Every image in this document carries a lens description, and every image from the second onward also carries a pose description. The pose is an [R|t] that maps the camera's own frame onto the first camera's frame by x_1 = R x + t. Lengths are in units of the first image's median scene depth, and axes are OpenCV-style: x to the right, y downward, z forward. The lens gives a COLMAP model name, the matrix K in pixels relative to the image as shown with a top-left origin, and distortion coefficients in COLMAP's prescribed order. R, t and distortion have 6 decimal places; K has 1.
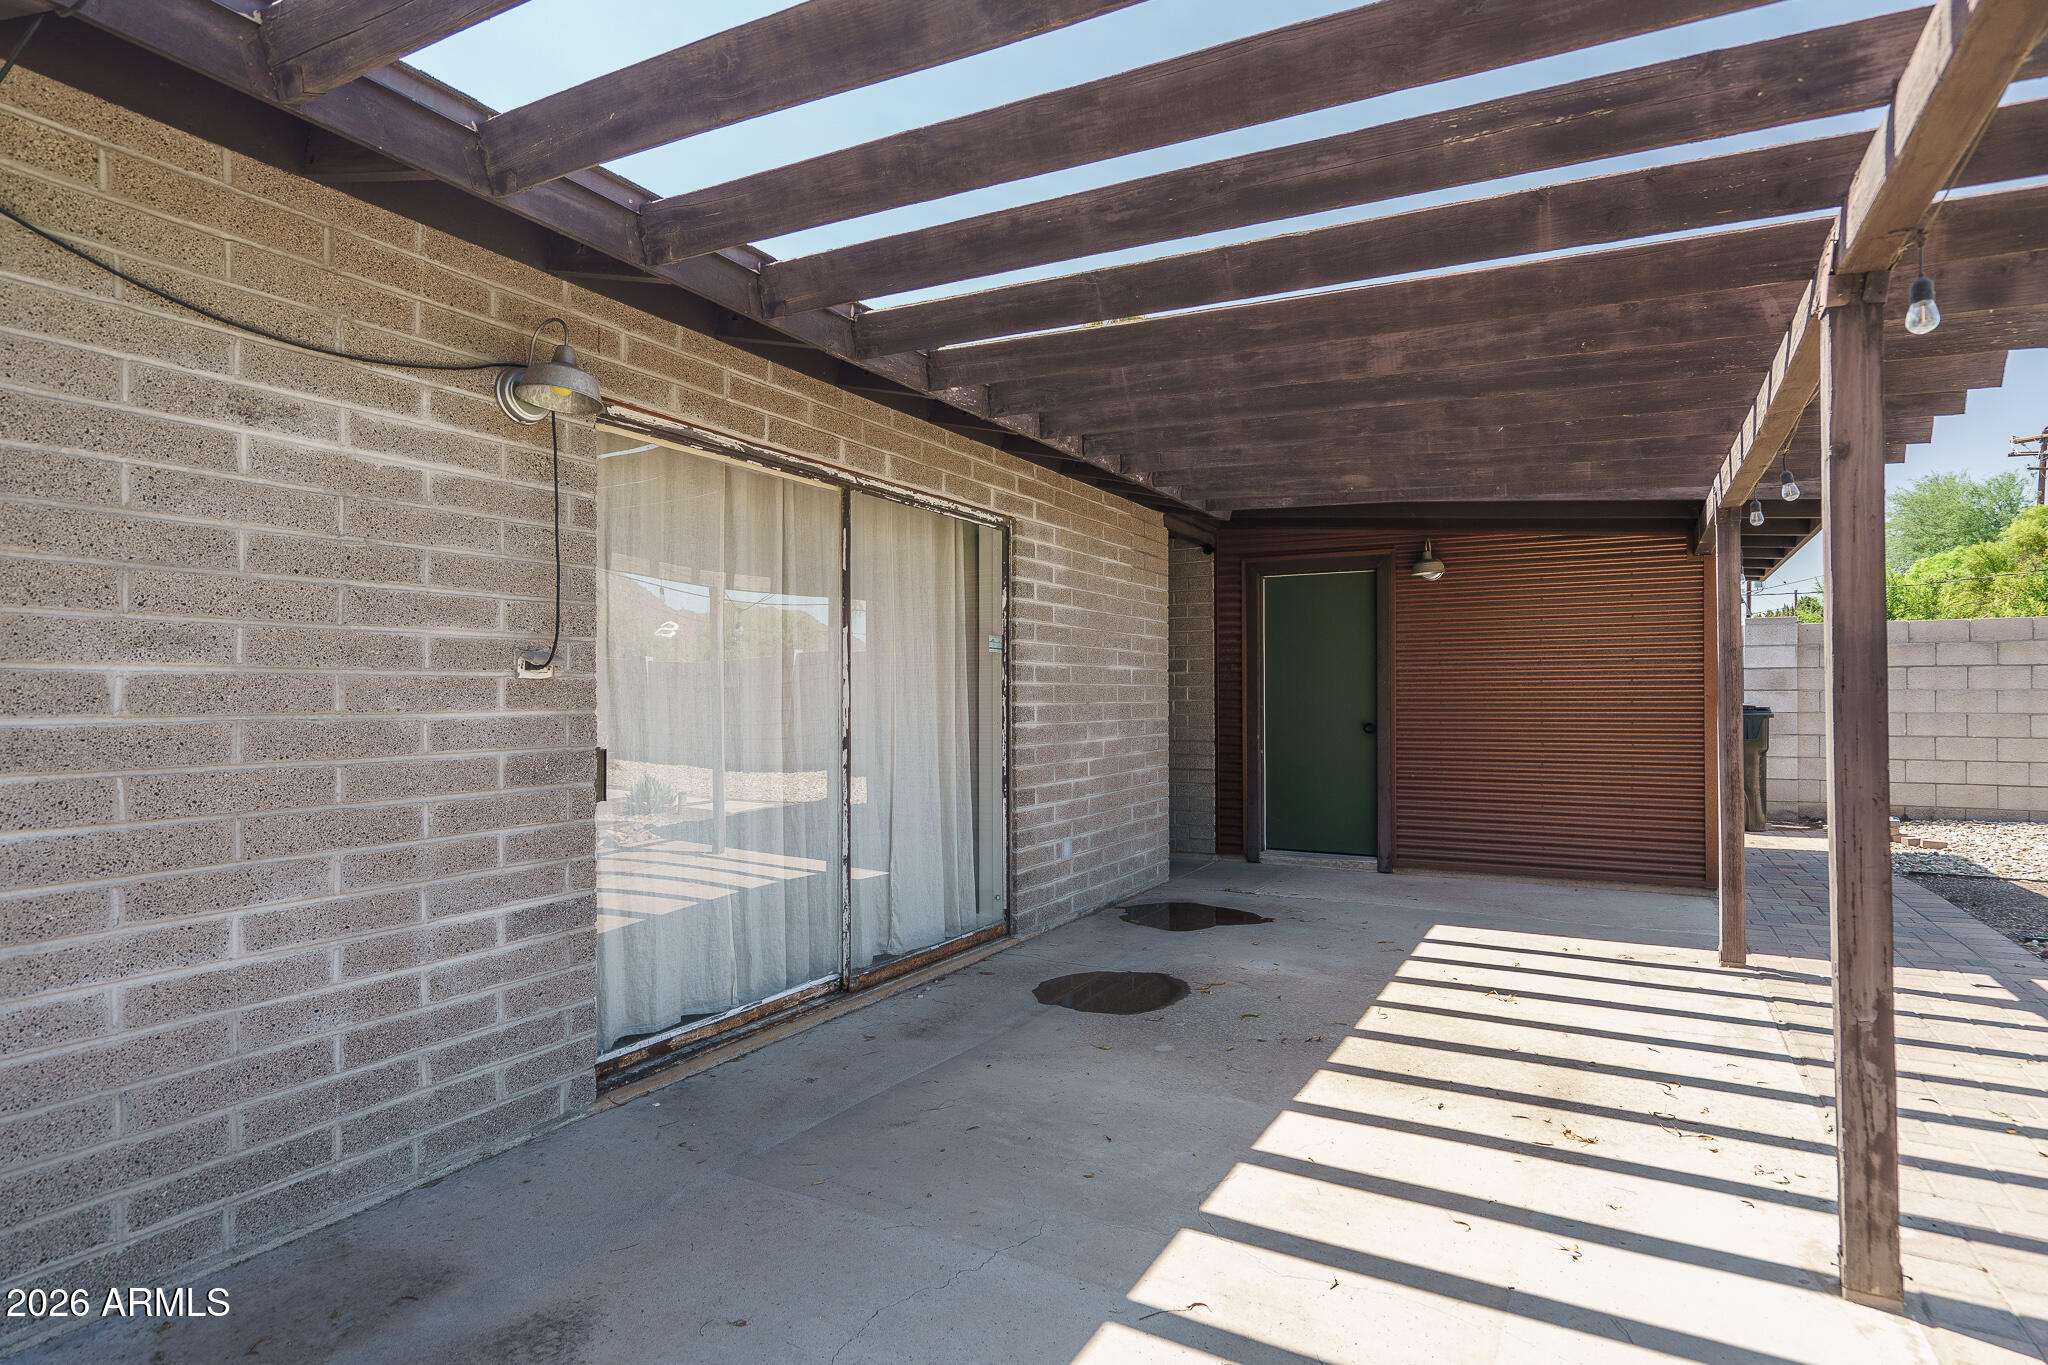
lens RADIAL K [[1063.0, 0, 1024.0], [0, 1063.0, 682.5], [0, 0, 1]] dist [-0.000093, -0.000032]
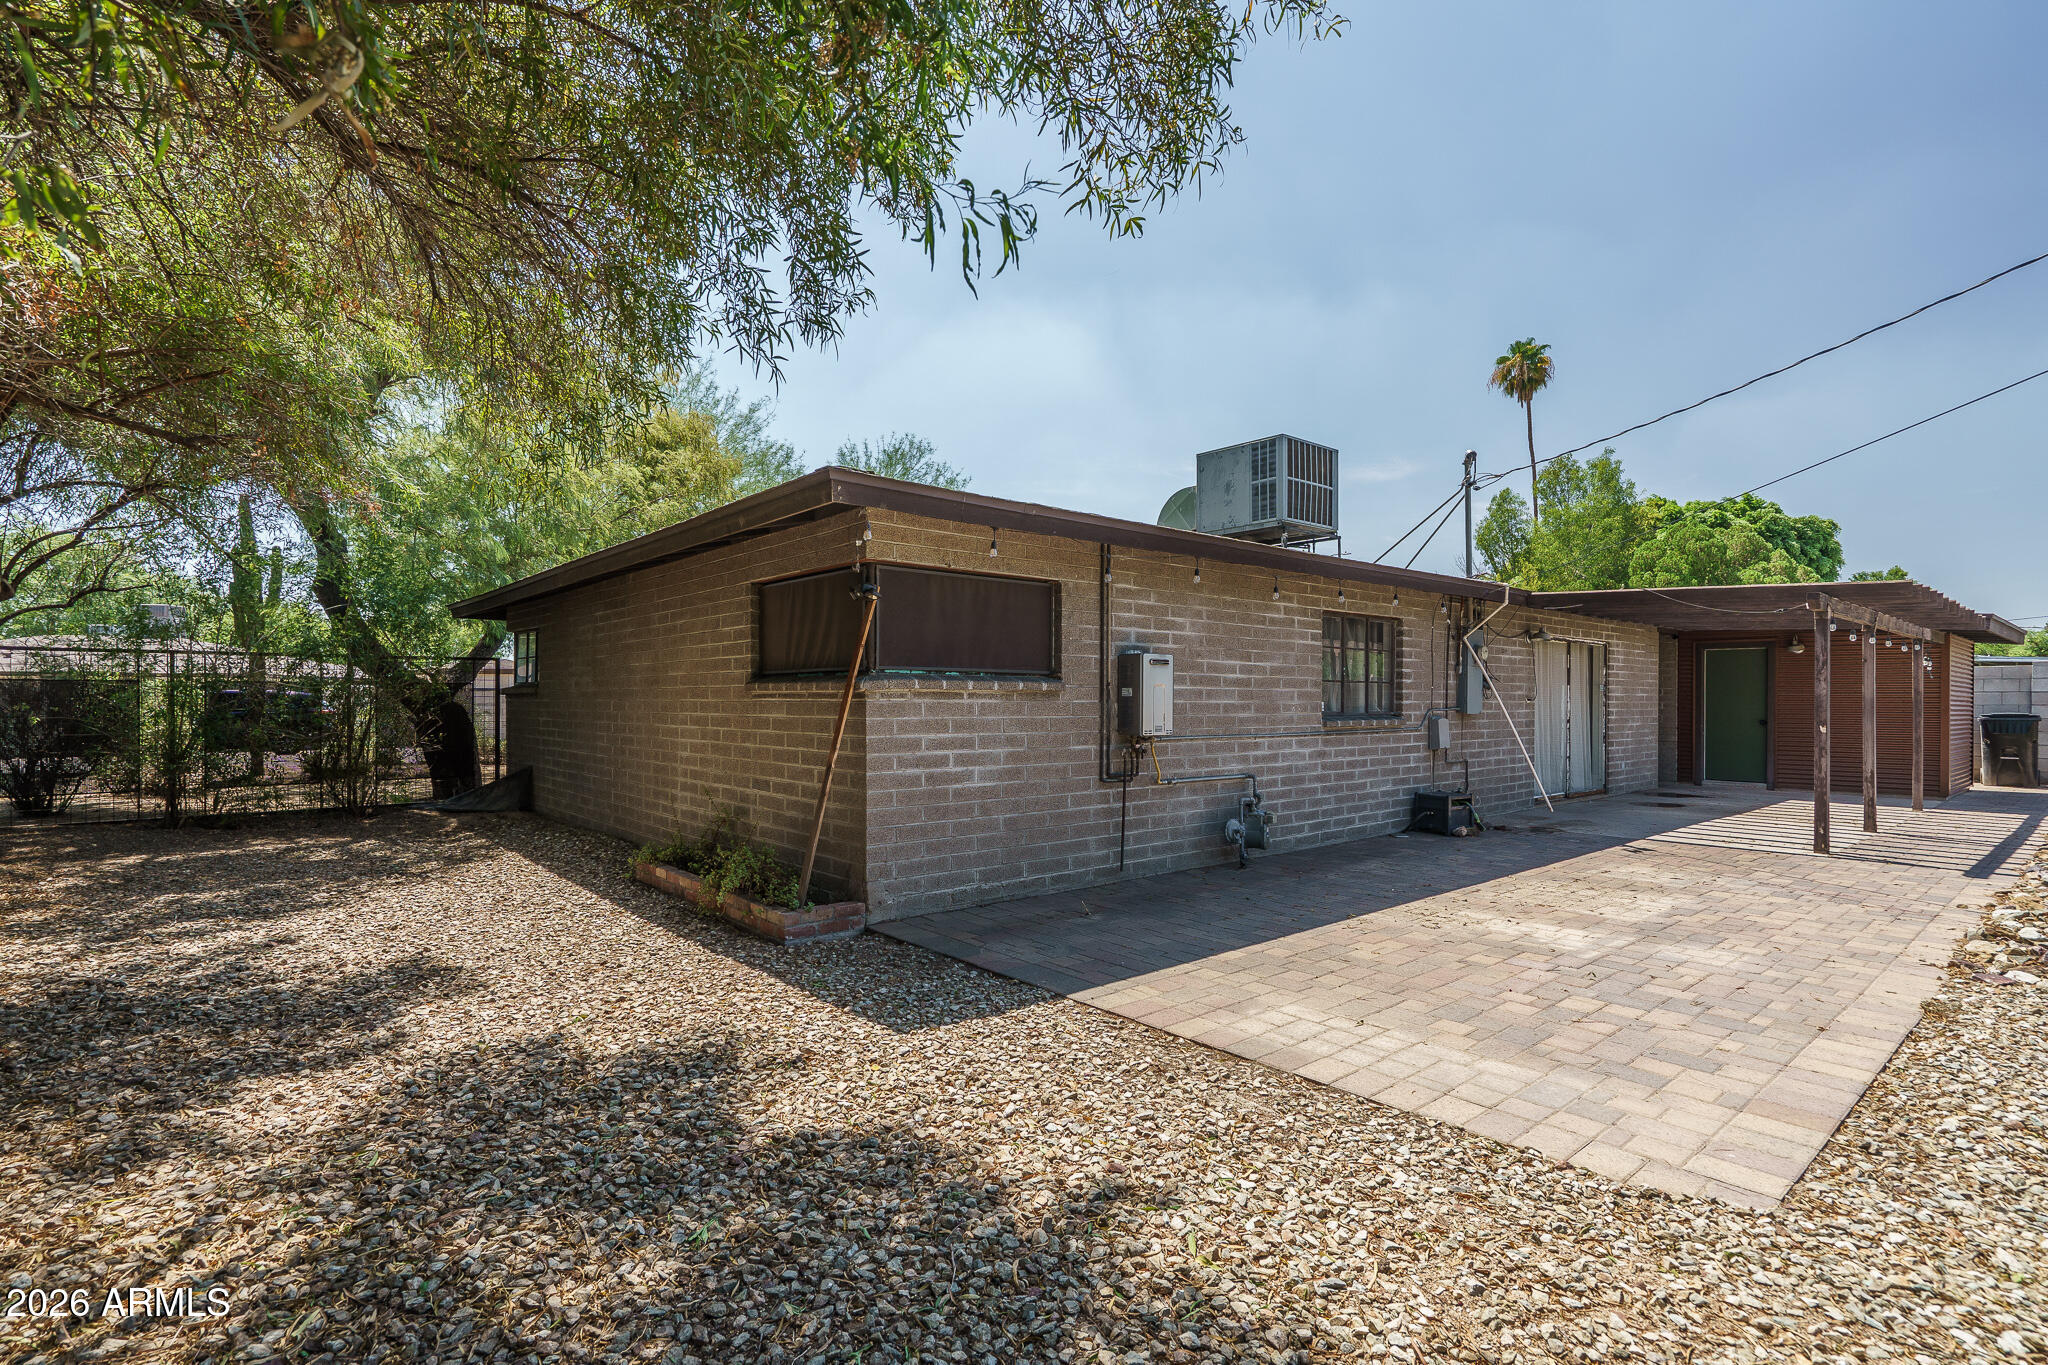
lens RADIAL K [[958.8, 0, 1024.0], [0, 958.8, 682.5], [0, 0, 1]] dist [0.000229, 0.000124]
pose [[0.940566, -0.002954, -0.339598, -0.580115], [-0.001614, 0.999912, -0.013170, -0.014178], [0.339607, 0.012935, 0.940478, -1.831567]]
